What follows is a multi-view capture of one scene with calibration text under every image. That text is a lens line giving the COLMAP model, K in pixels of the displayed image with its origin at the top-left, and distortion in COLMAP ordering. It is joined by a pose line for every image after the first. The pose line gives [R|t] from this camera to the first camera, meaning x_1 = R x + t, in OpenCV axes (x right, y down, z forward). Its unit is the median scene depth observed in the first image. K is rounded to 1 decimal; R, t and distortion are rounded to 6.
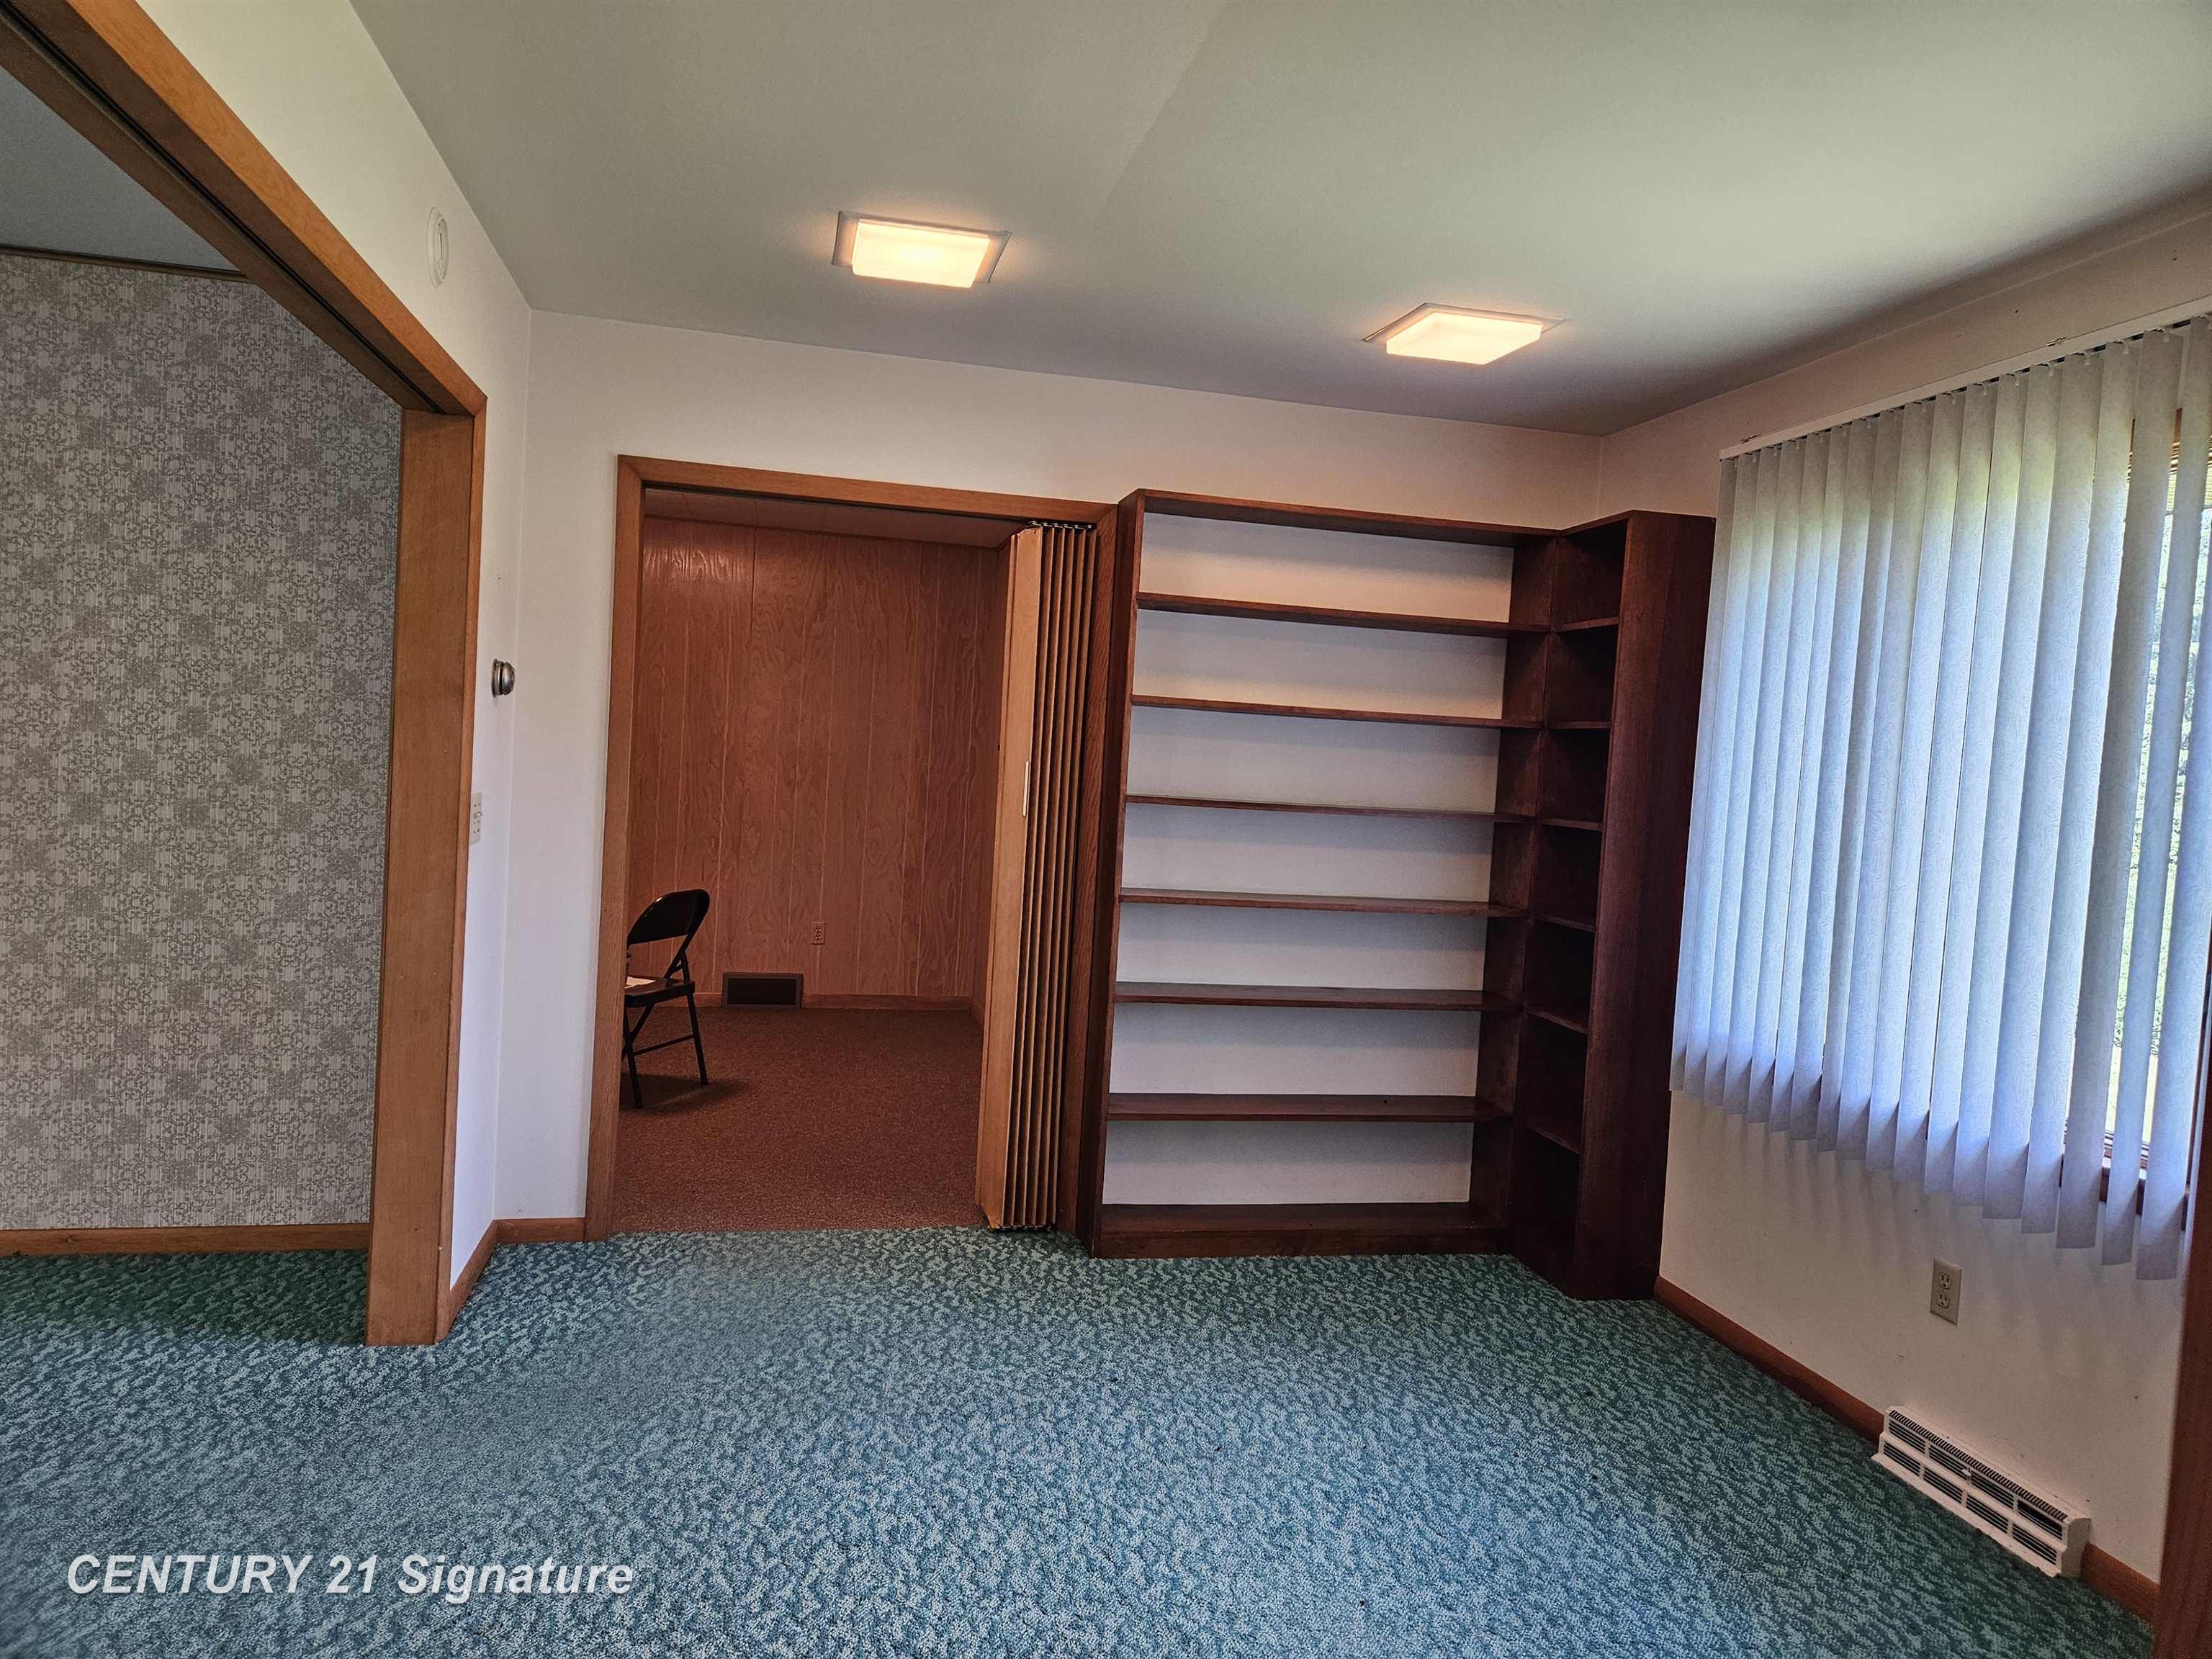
lens RADIAL K [[1493.6, 0, 1098.0], [0, 1493.6, 828.5], [0, 0, 1]] dist [0.042065, -0.004211]
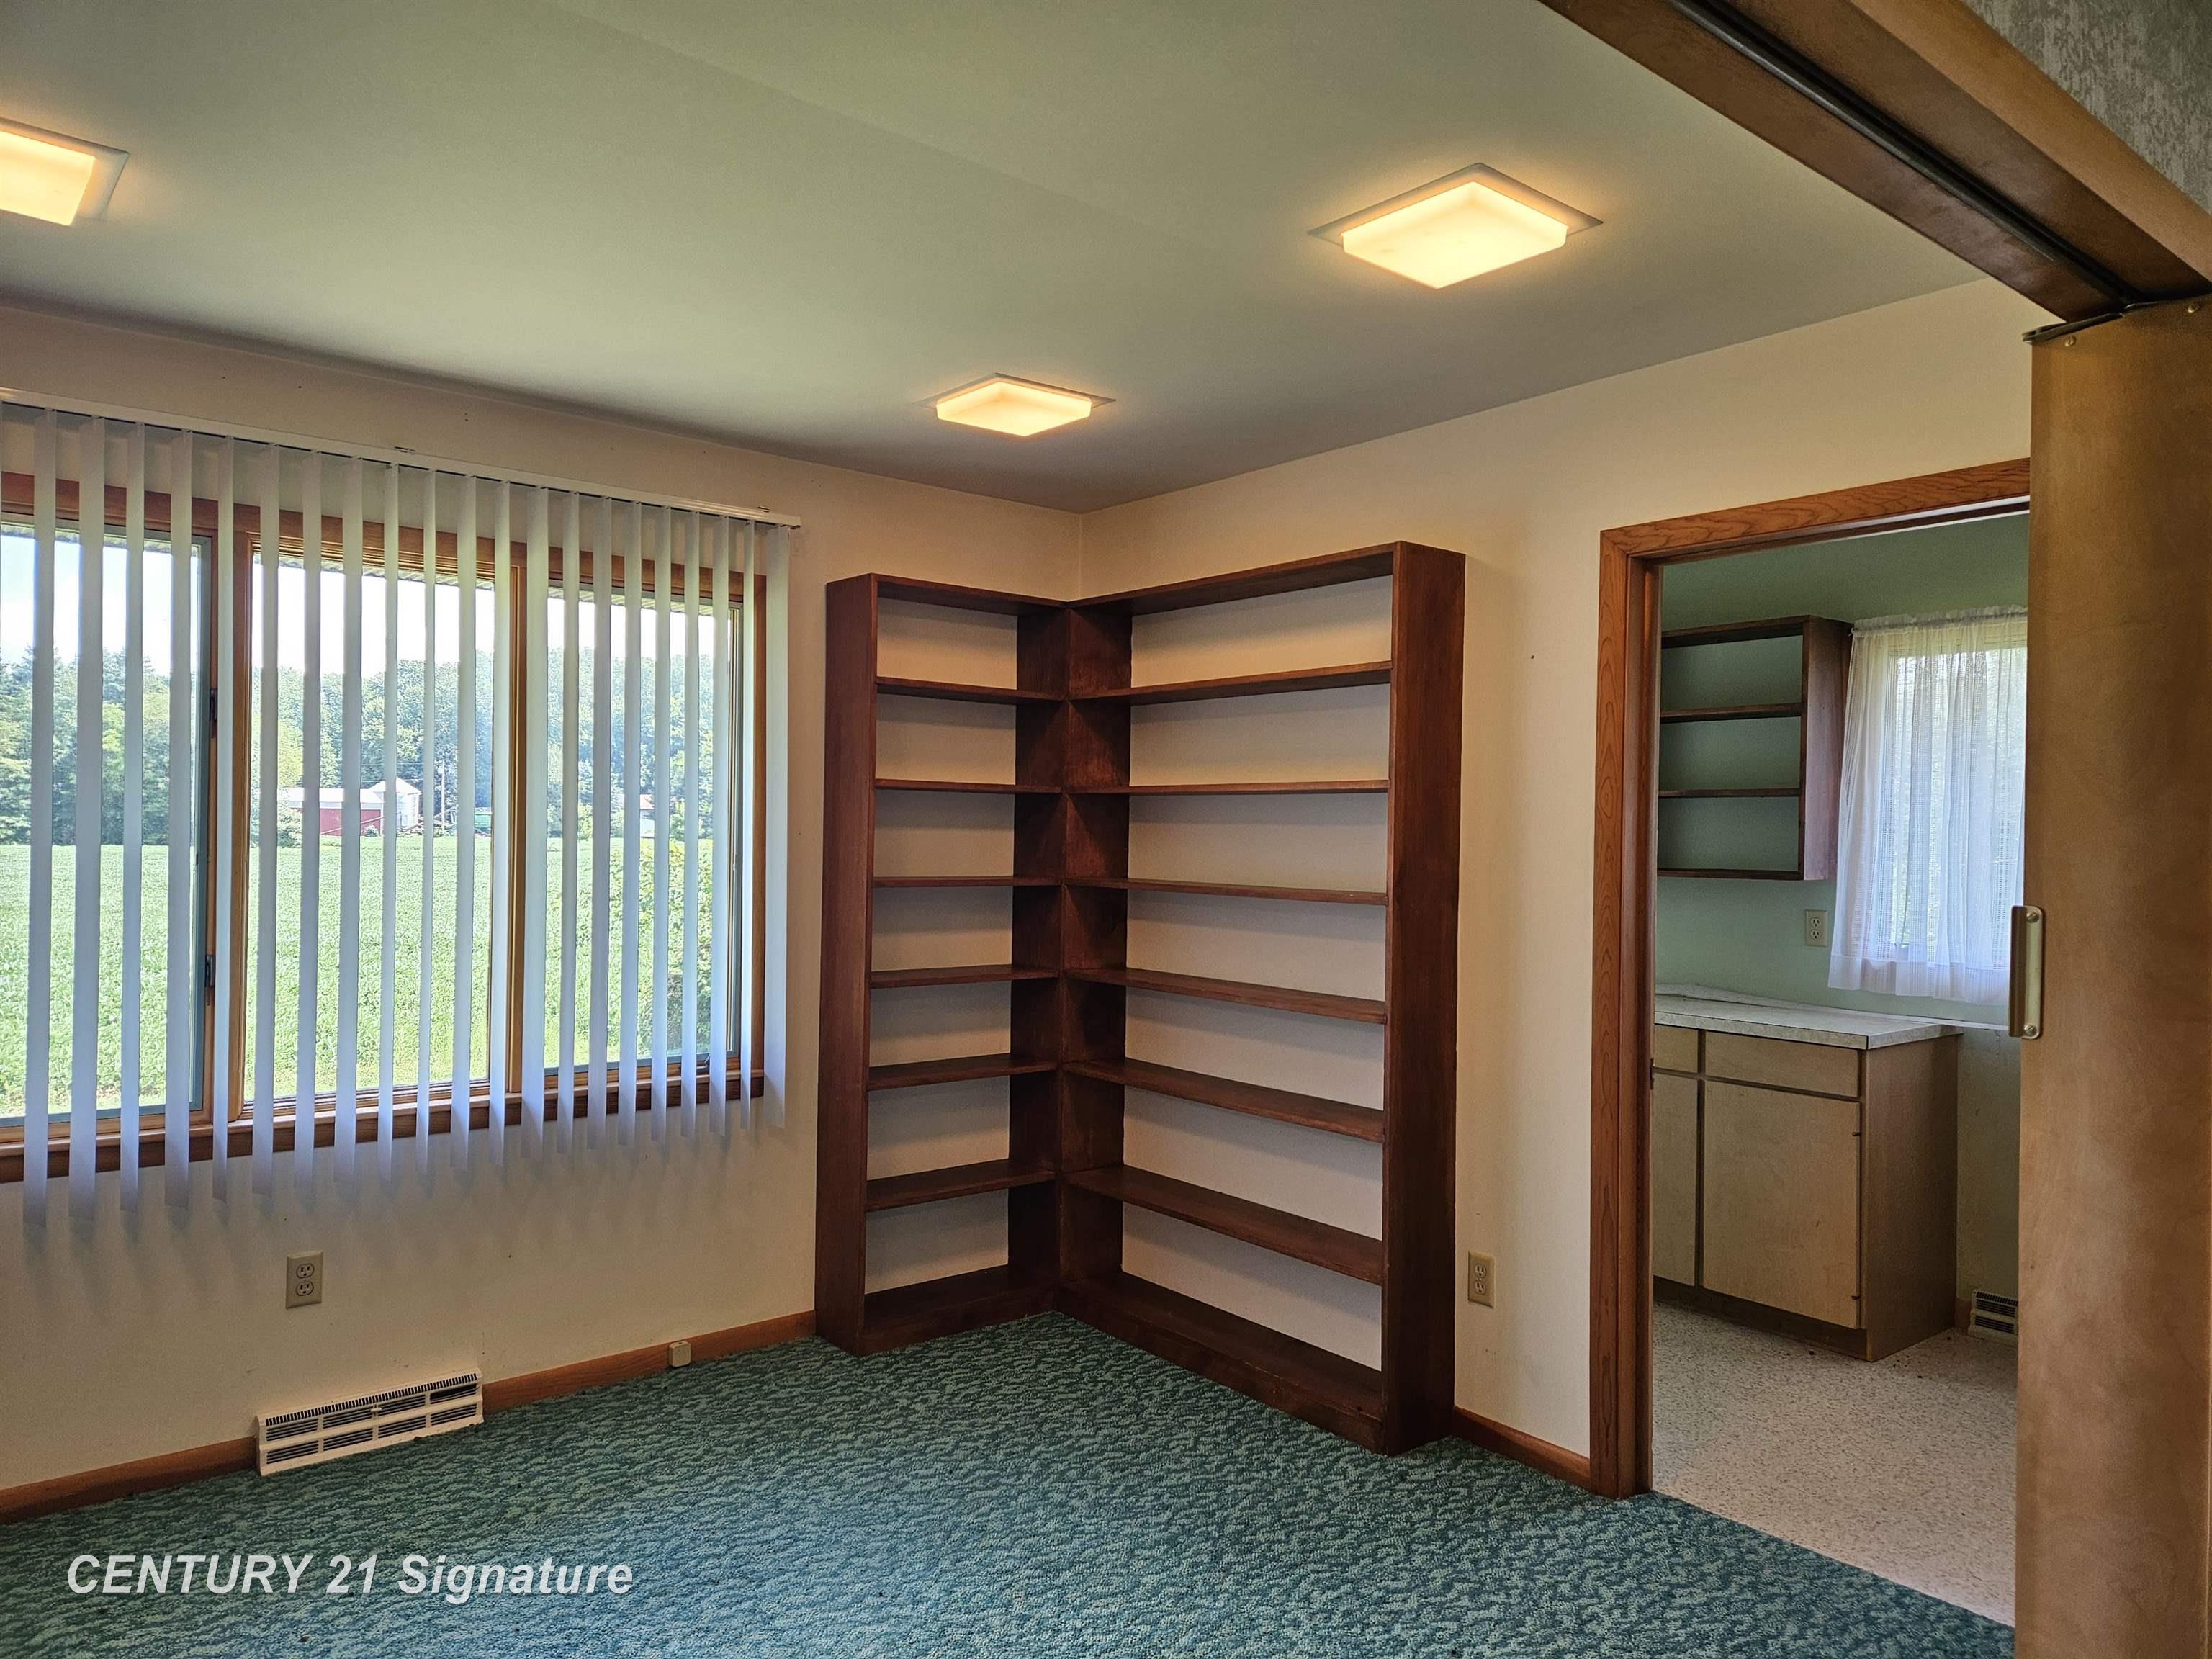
lens RADIAL K [[1493.6, 0, 1105.5], [0, 1493.6, 836.5], [0, 0, 1]] dist [0.042065, -0.004211]
pose [[-0.461915, -0.066276, 0.884444, -0.697978], [-0.001465, 0.997260, 0.073965, -0.103301], [-0.886923, 0.032870, -0.460747, 1.044288]]
